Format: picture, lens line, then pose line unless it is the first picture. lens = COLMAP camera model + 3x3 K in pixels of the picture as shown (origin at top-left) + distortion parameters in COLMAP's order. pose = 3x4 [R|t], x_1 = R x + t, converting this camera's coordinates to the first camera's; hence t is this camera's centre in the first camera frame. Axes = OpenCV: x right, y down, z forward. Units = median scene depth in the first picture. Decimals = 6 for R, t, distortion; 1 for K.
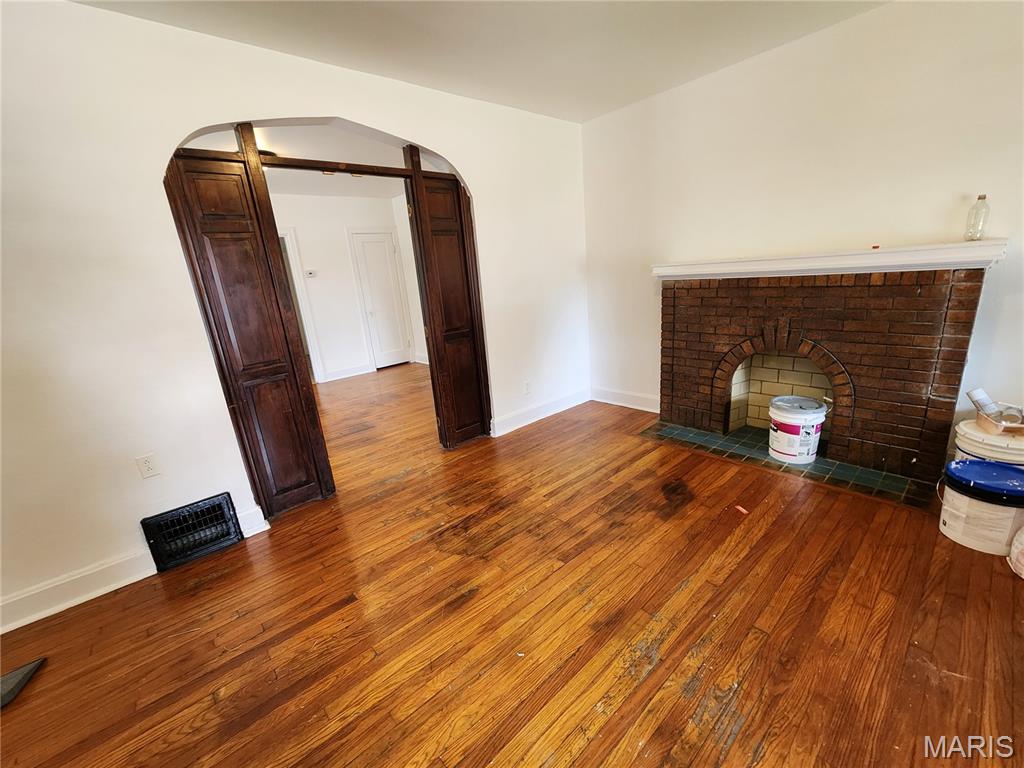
lens RADIAL K [[417.4, 0, 515.9], [0, 417.4, 384.2], [0, 0, 1]] dist [-0.003449, 0.000270]
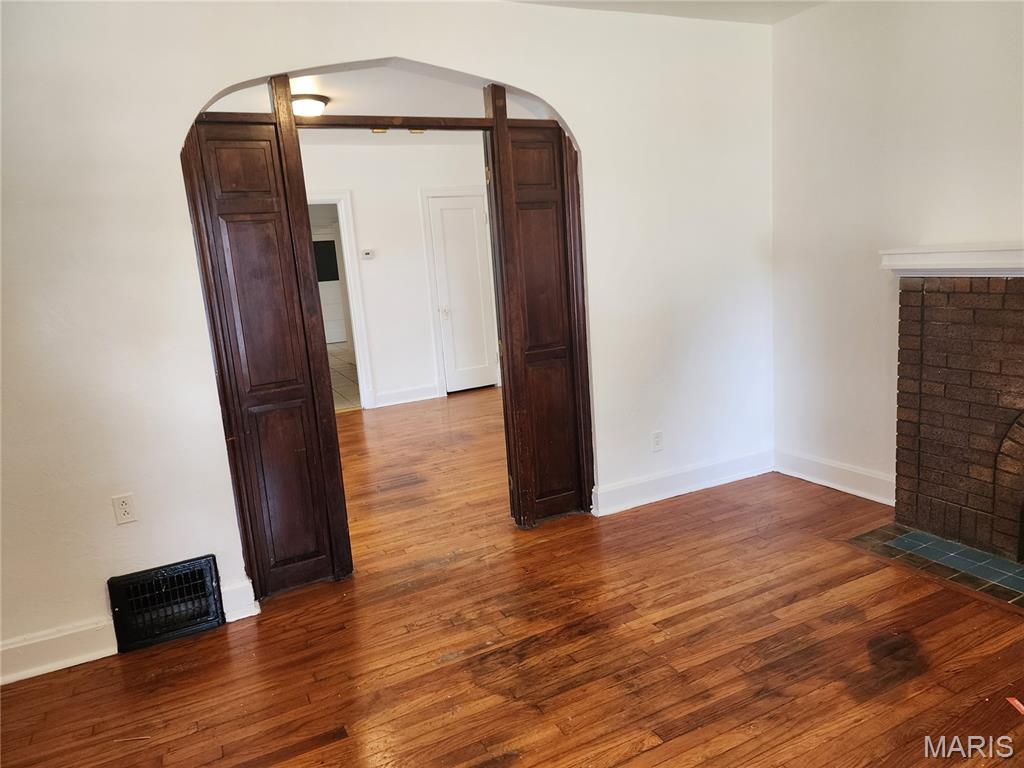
lens RADIAL K [[669.9, 0, 507.2], [0, 669.9, 365.1], [0, 0, 1]] dist [0.049613, -0.030229]
pose [[0.964364, 0.050658, -0.259684, 0.096989], [-0.071982, 0.994711, -0.073269, -0.023611], [0.254599, 0.089350, 0.962910, -0.052462]]
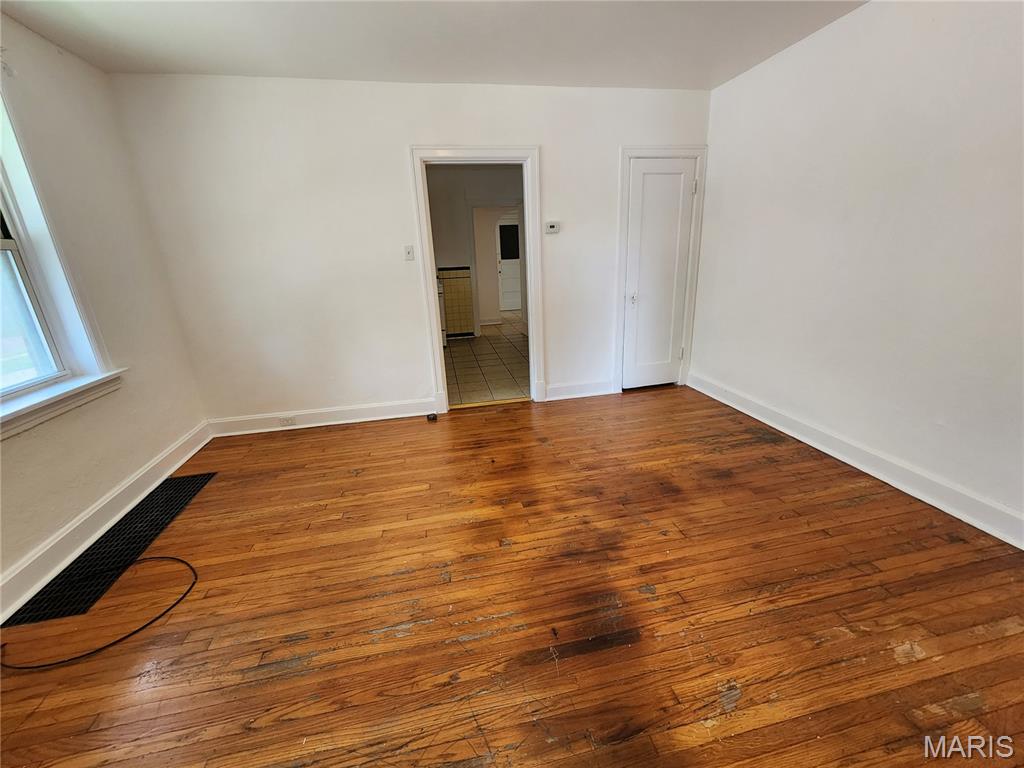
lens RADIAL K [[417.4, 0, 516.8], [0, 417.4, 389.9], [0, 0, 1]] dist [-0.003449, 0.000270]
pose [[0.867158, 0.203684, -0.454478, -0.477366], [-0.161749, 0.978257, 0.129806, -0.230161], [0.471036, -0.039051, 0.881249, 0.967380]]
